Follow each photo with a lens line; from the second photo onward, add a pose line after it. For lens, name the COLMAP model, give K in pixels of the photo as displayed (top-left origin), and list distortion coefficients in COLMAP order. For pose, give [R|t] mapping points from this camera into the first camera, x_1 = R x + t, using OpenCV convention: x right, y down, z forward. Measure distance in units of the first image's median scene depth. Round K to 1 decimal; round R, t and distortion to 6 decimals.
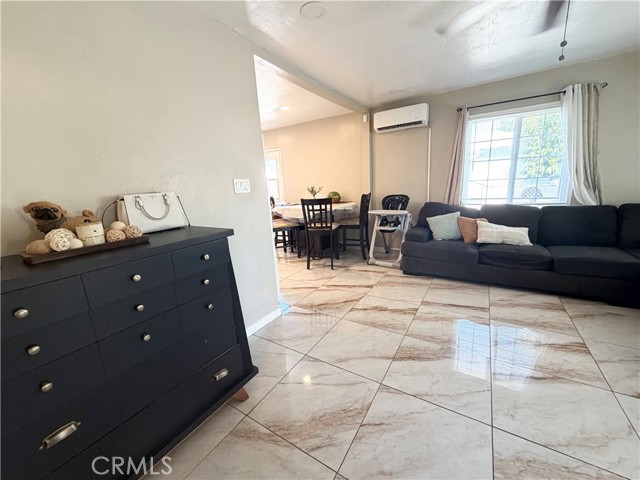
lens RADIAL K [[255.3, 0, 318.5], [0, 255.3, 239.4], [0, 0, 1]] dist [0.001203, 0.000123]
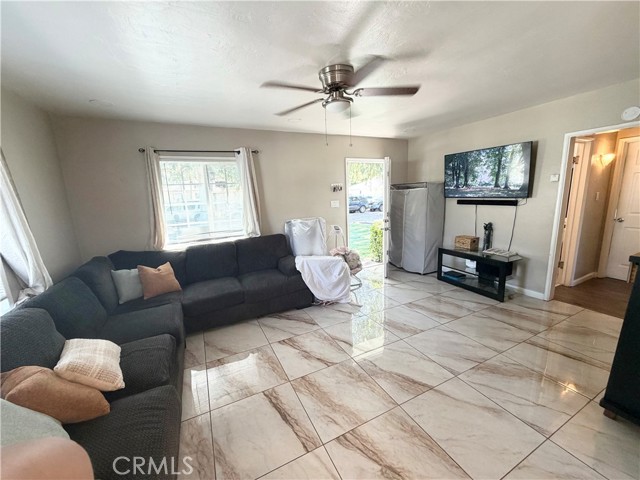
lens RADIAL K [[255.3, 0, 318.5], [0, 255.3, 239.4], [0, 0, 1]] dist [0.001203, 0.000123]
pose [[-0.849425, -0.006386, 0.527671, 0.076321], [0.199527, 0.921810, 0.332347, -0.281365], [-0.488535, 0.387589, -0.781734, 0.965885]]
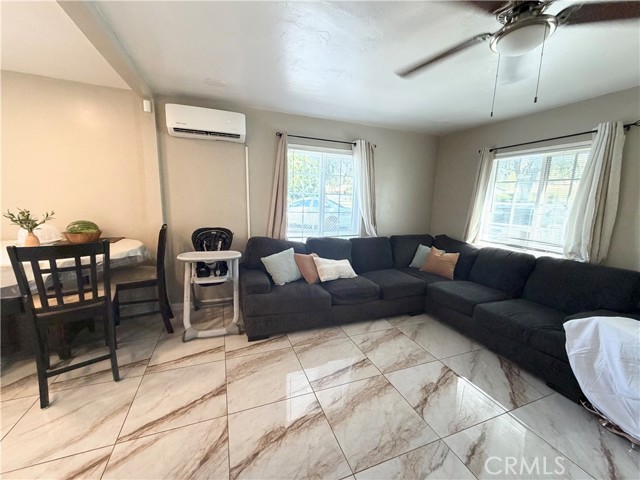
lens RADIAL K [[255.3, 0, 318.5], [0, 255.3, 239.4], [0, 0, 1]] dist [0.001203, 0.000123]
pose [[0.592601, -0.058205, 0.803390, -0.106992], [0.111998, 0.993652, -0.010623, -0.117766], [-0.797672, 0.096273, 0.595358, 0.395820]]
